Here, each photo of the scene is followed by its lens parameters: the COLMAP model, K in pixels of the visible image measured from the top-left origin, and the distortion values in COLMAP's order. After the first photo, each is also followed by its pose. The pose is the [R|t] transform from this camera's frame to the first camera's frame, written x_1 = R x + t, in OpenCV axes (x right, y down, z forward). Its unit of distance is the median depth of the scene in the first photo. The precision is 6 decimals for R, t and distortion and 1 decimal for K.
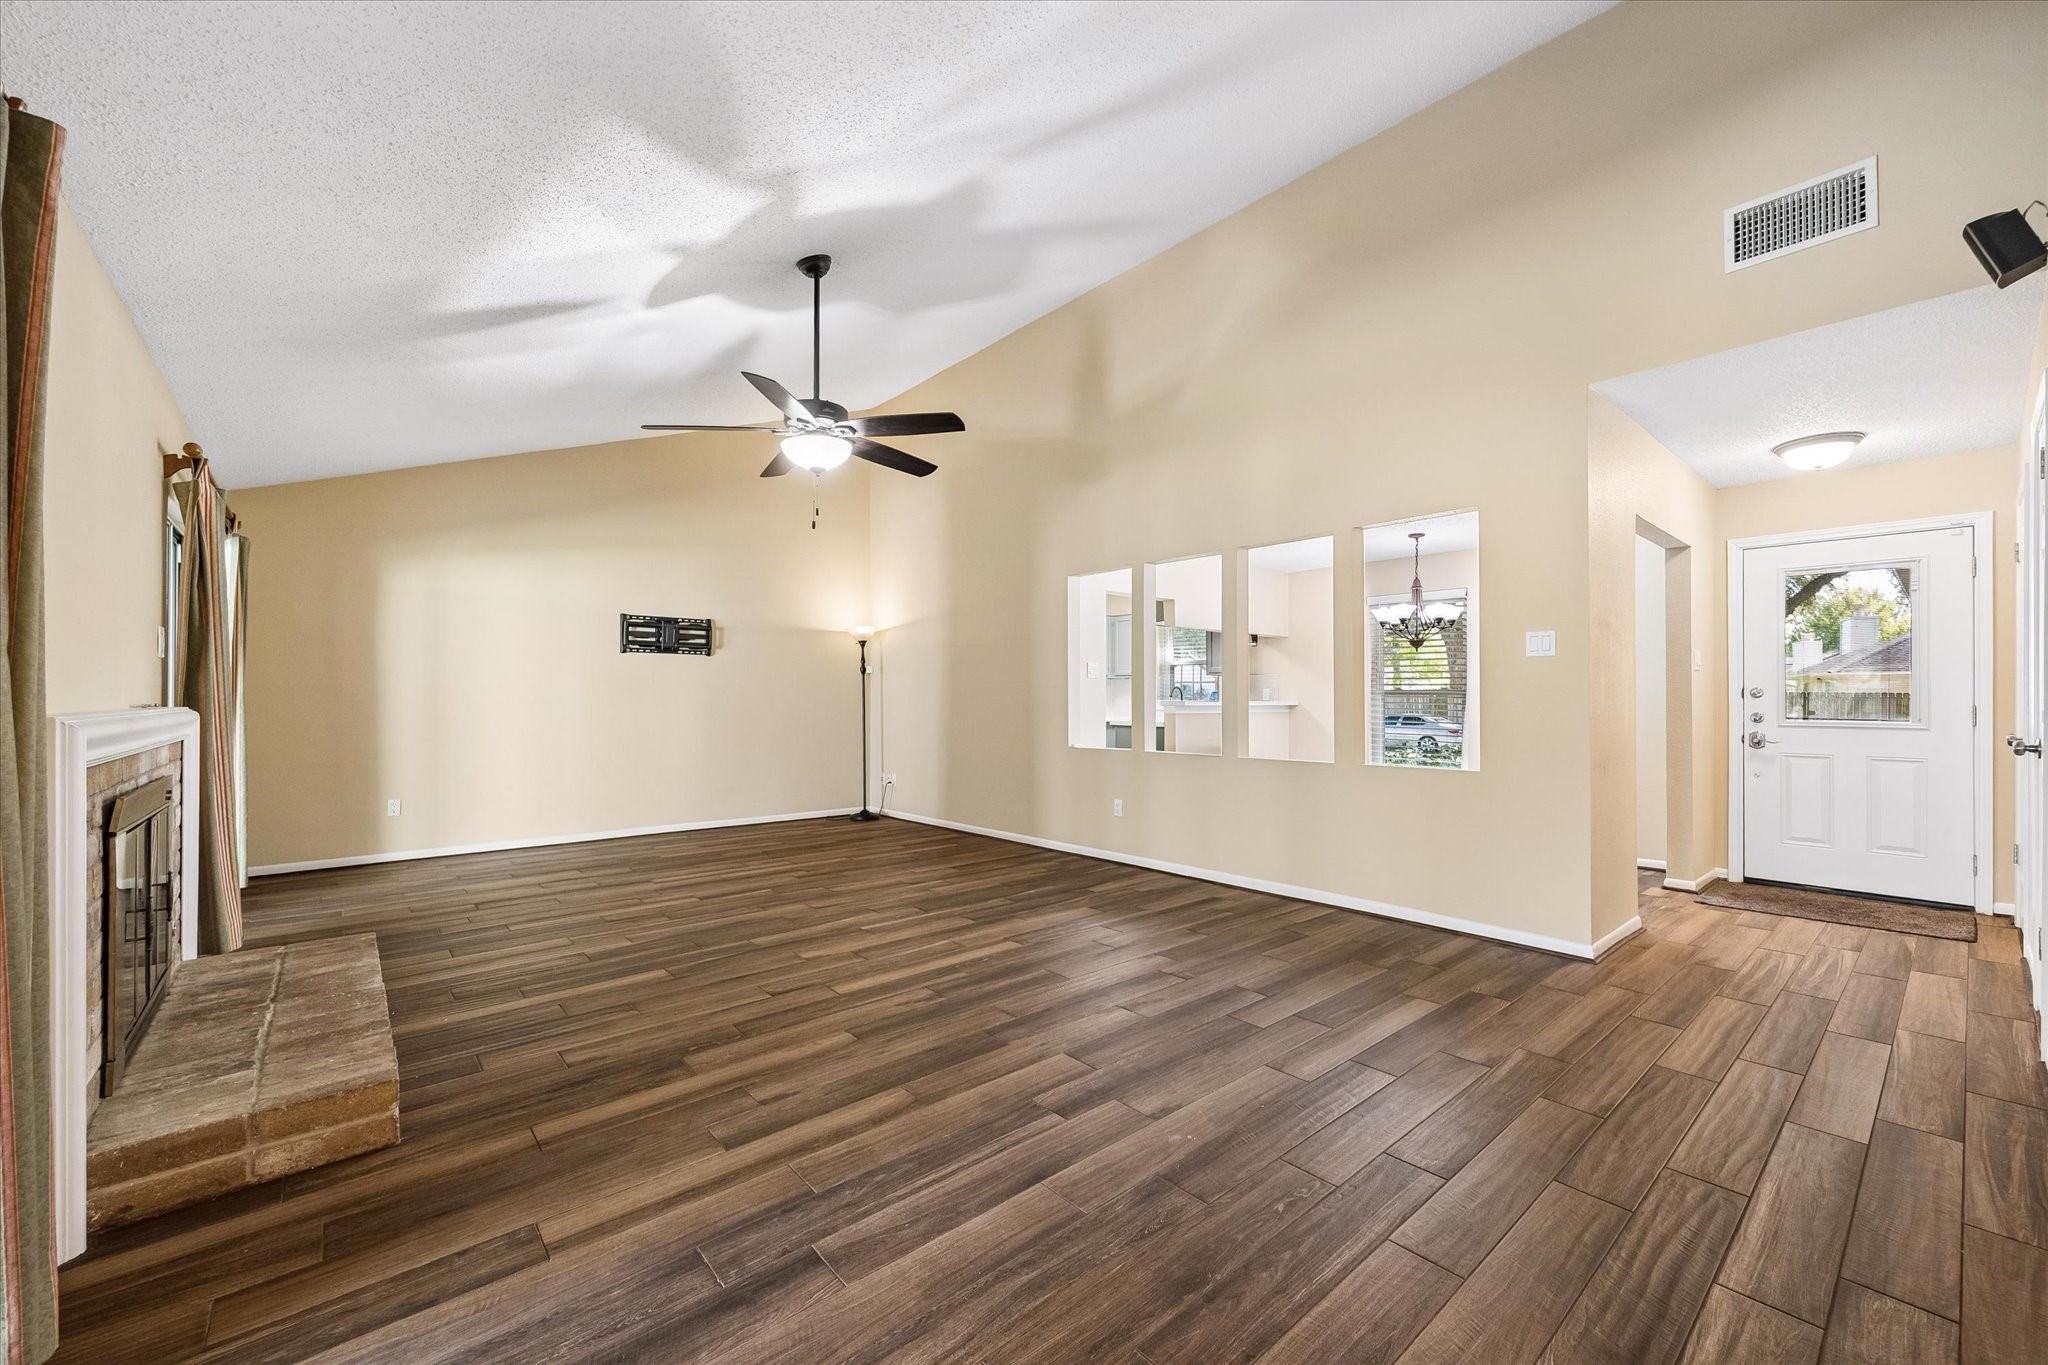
lens RADIAL K [[798.8, 0, 1038.5], [0, 798.8, 671.6], [0, 0, 1]] dist [0.004740, 0.000232]
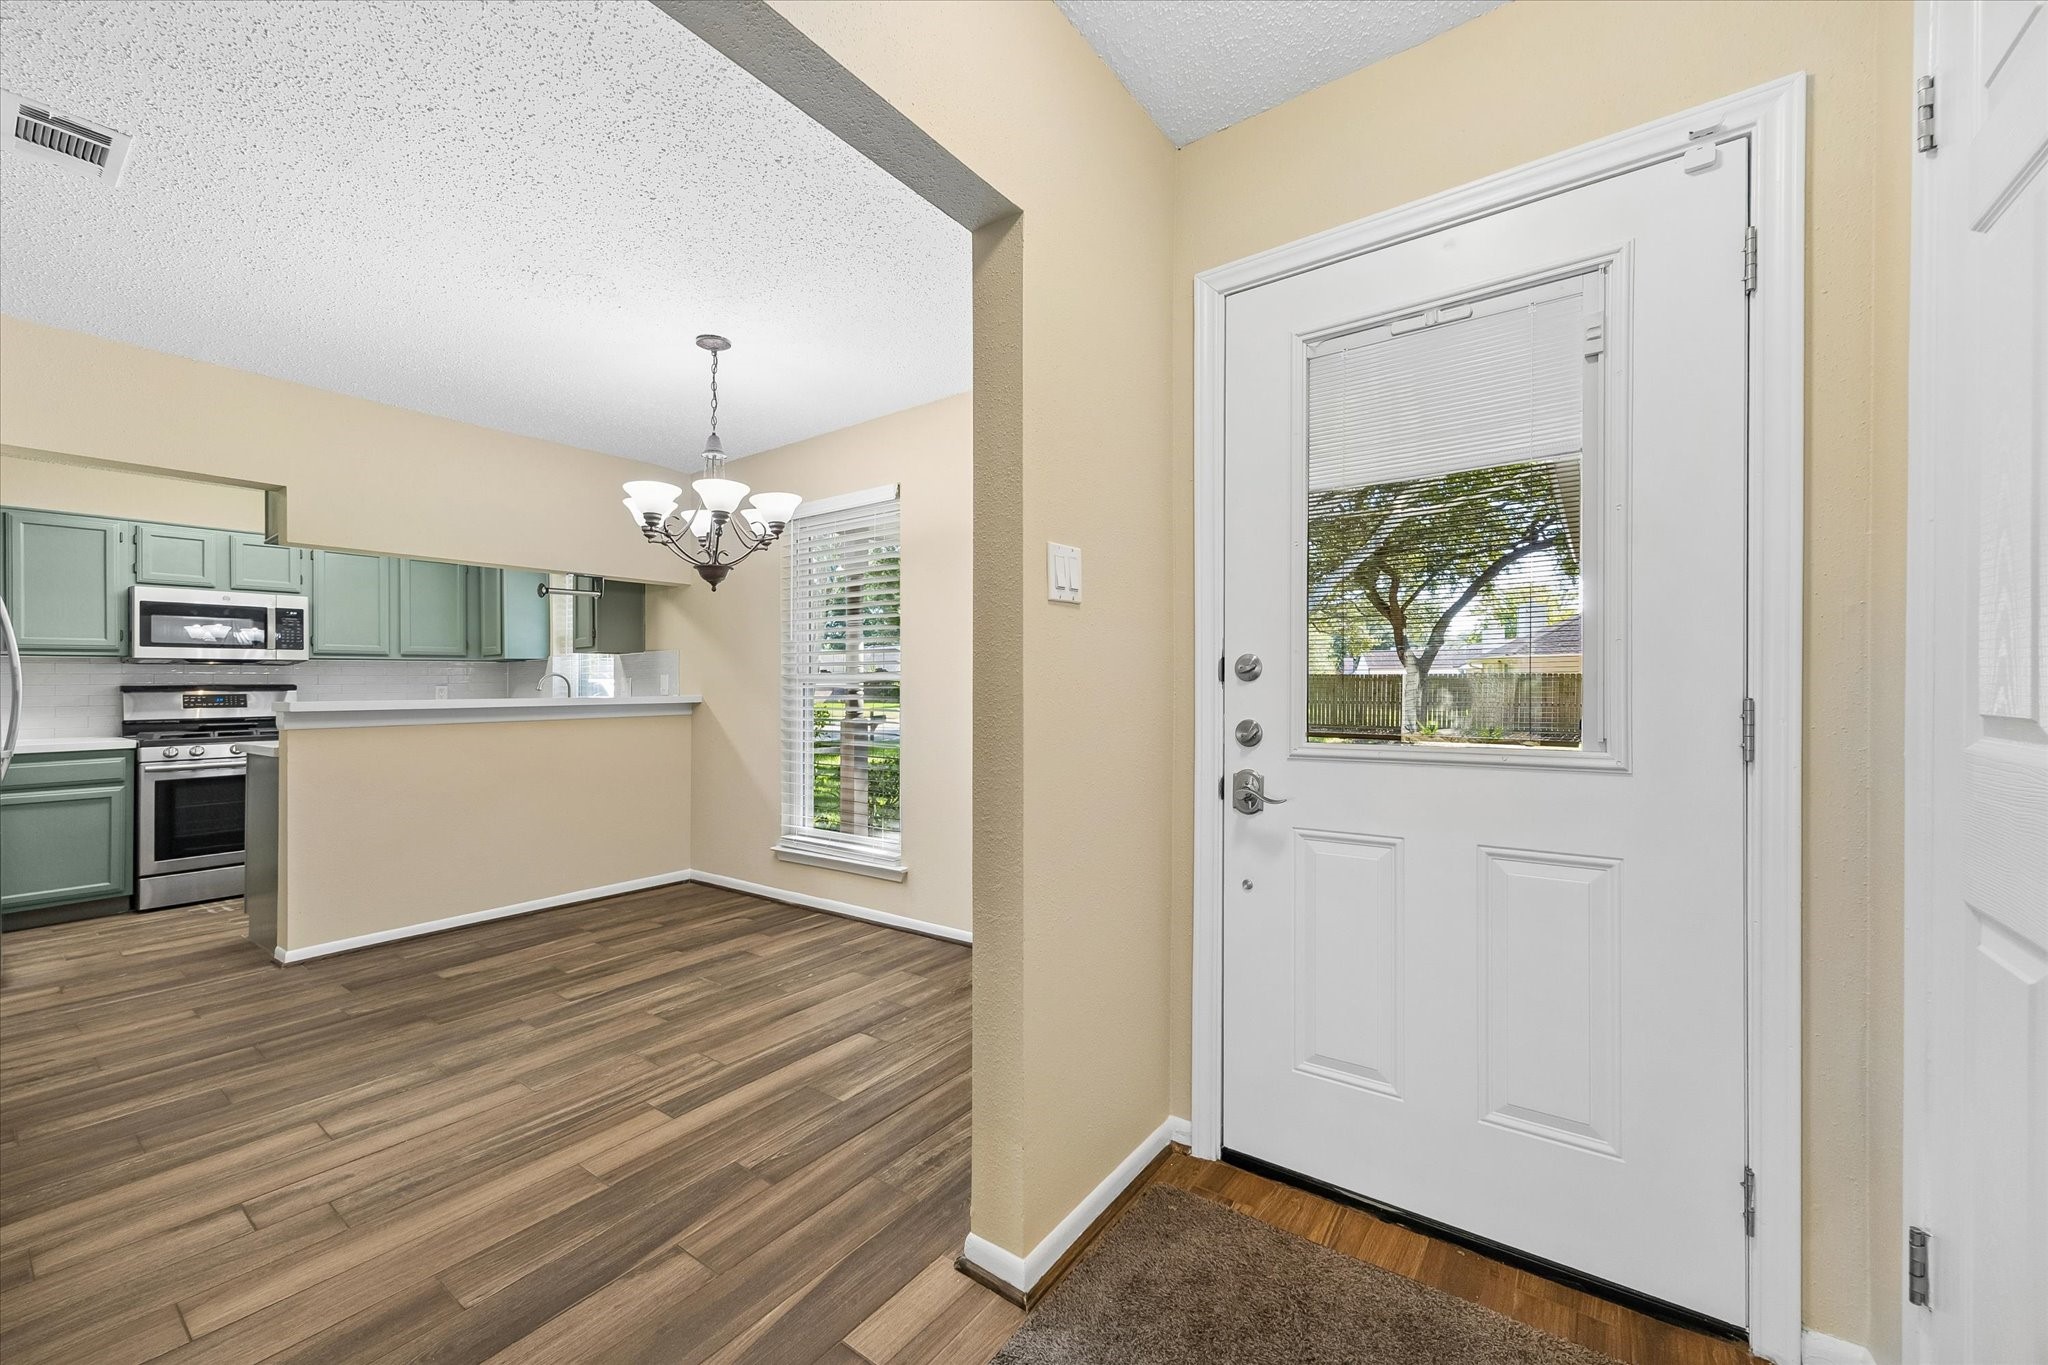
lens RADIAL K [[798.8, 0, 1019.4], [0, 798.8, 671.9], [0, 0, 1]] dist [0.004740, 0.000232]
pose [[0.973903, -0.012424, 0.226626, 0.815568], [0.008399, 0.999790, 0.018713, 0.023871], [-0.226810, -0.016321, 0.973802, 0.760231]]
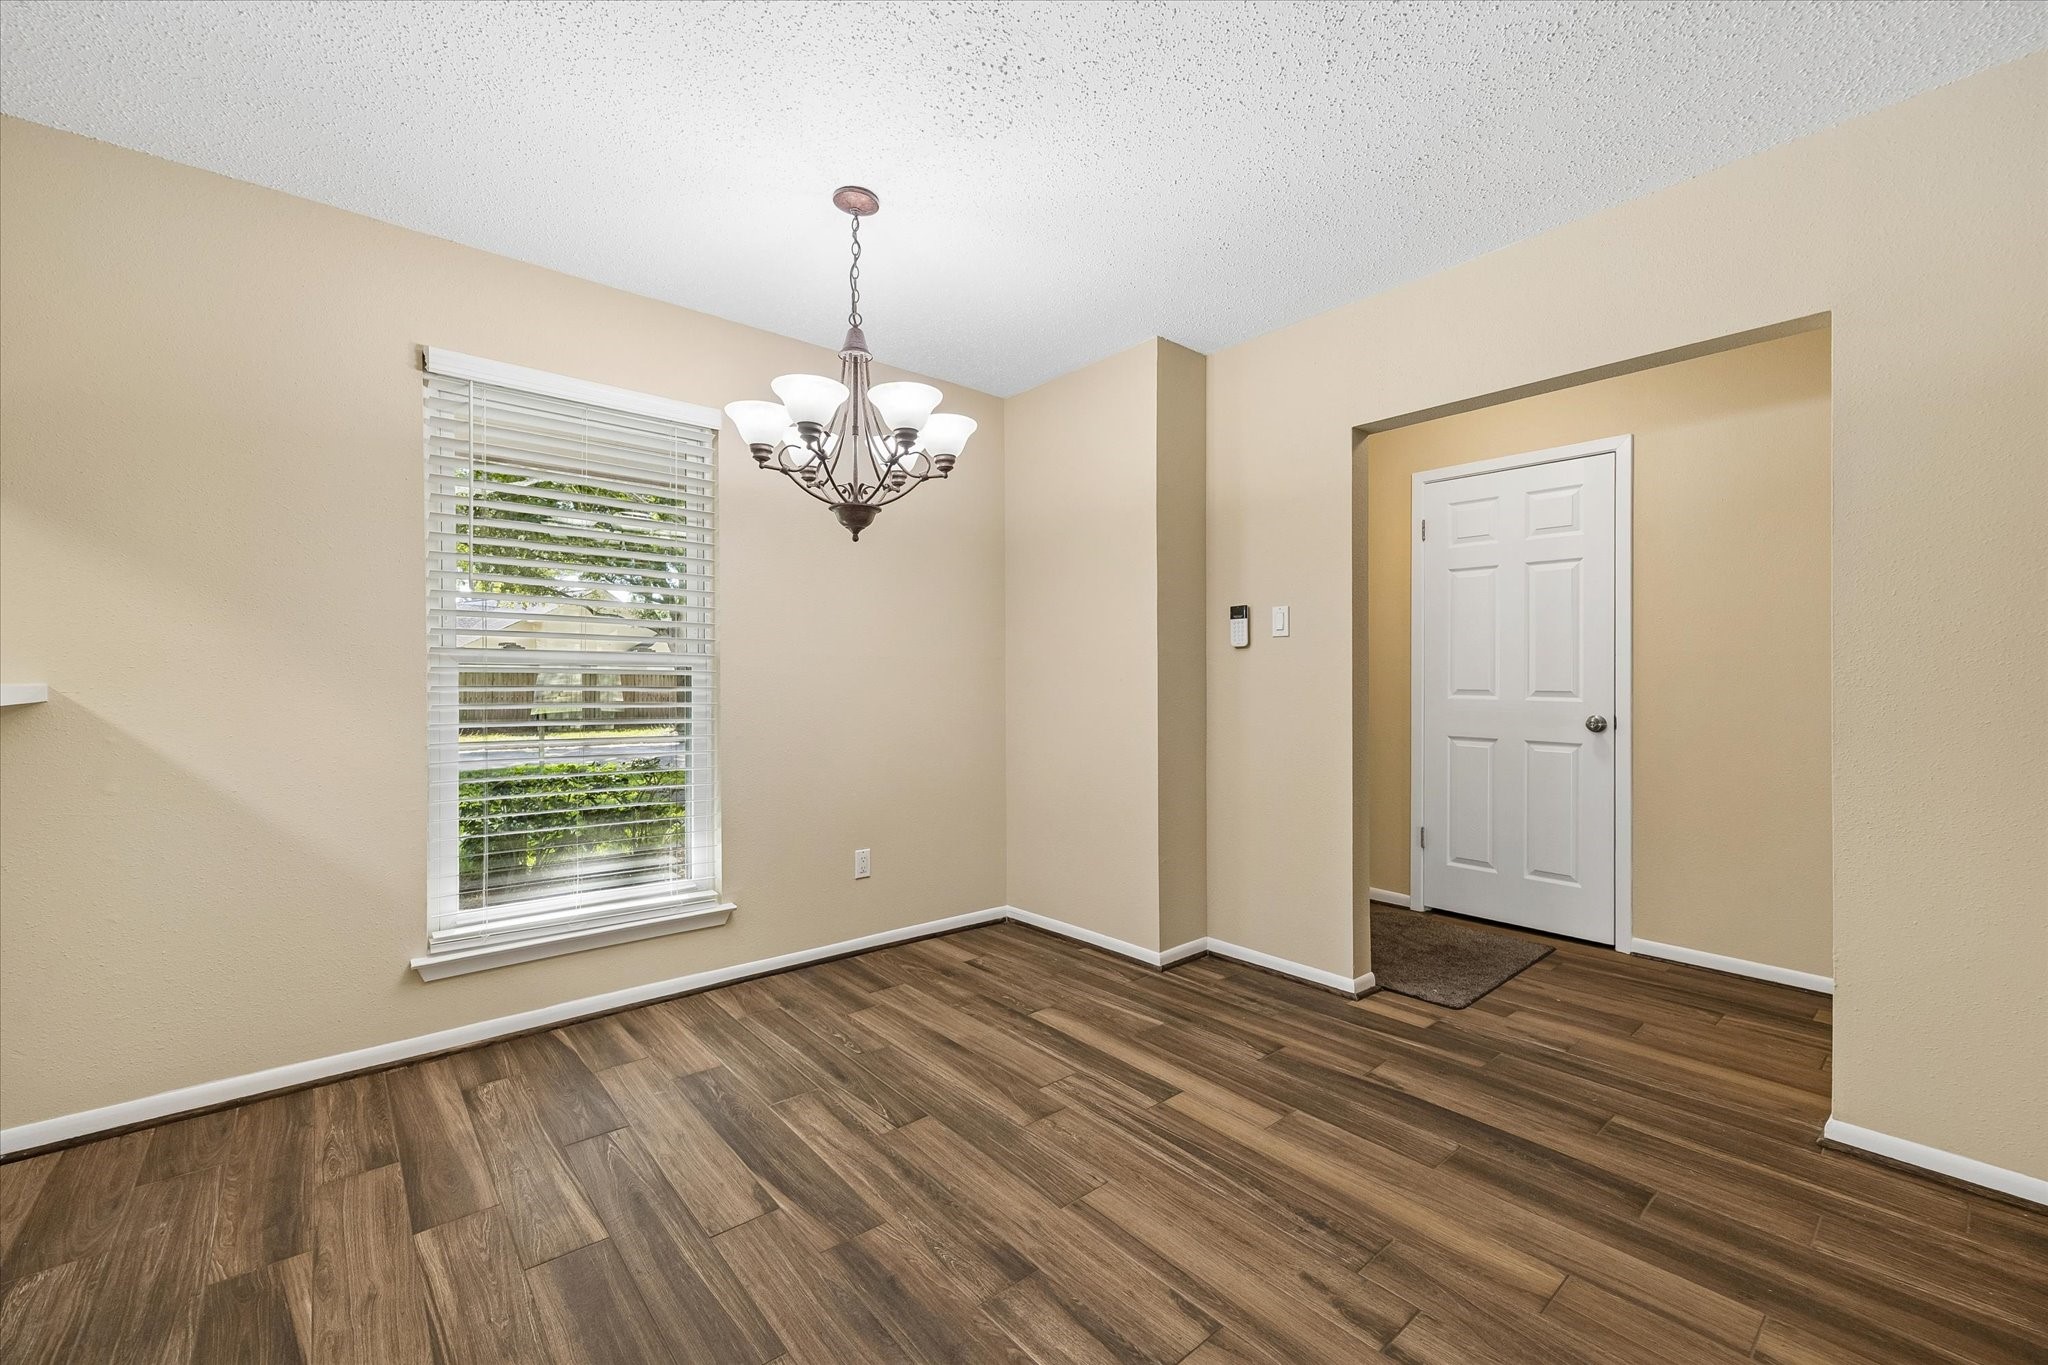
lens RADIAL K [[798.8, 0, 1004.6], [0, 798.8, 679.2], [0, 0, 1]] dist [0.004740, 0.000232]
pose [[0.034837, -0.004495, 0.999383, 0.199818], [-0.041140, 0.999136, 0.005928, 0.046022], [-0.998546, -0.041321, 0.034622, 1.396160]]
